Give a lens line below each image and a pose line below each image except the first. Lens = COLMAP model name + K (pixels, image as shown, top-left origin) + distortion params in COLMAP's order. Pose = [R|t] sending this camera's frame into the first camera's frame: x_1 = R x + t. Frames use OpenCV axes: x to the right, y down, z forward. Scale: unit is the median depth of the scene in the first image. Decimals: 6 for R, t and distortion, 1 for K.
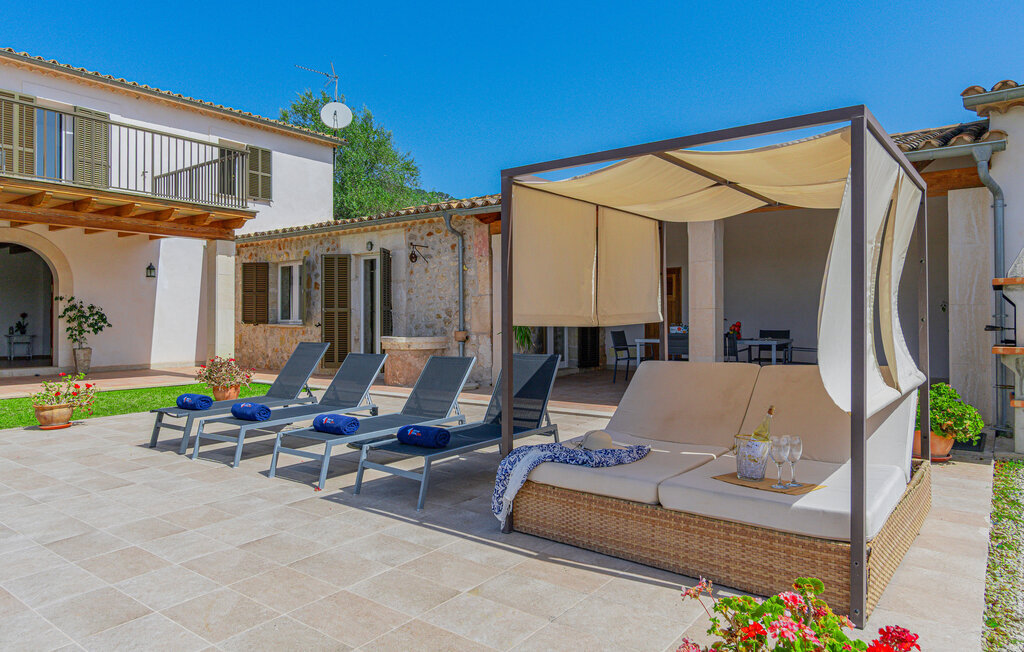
lens RADIAL K [[654.7, 0, 508.9], [0, 654.7, 321.5], [0, 0, 1]] dist [-0.005029, -0.001313]
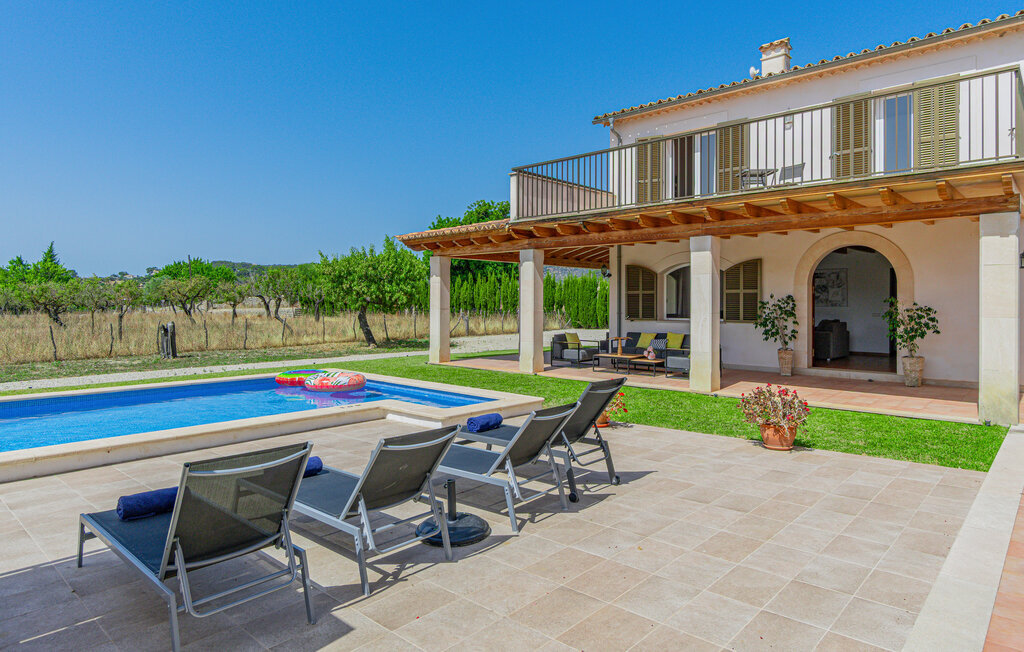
lens RADIAL K [[613.8, 0, 508.6], [0, 613.8, 301.3], [0, 0, 1]] dist [0.000282, 0.003429]
pose [[-0.095305, 0.000074, -0.995448, 0.232485], [0.000493, 1.000000, 0.000027, -0.034737], [0.995448, -0.000488, -0.095305, 0.560257]]
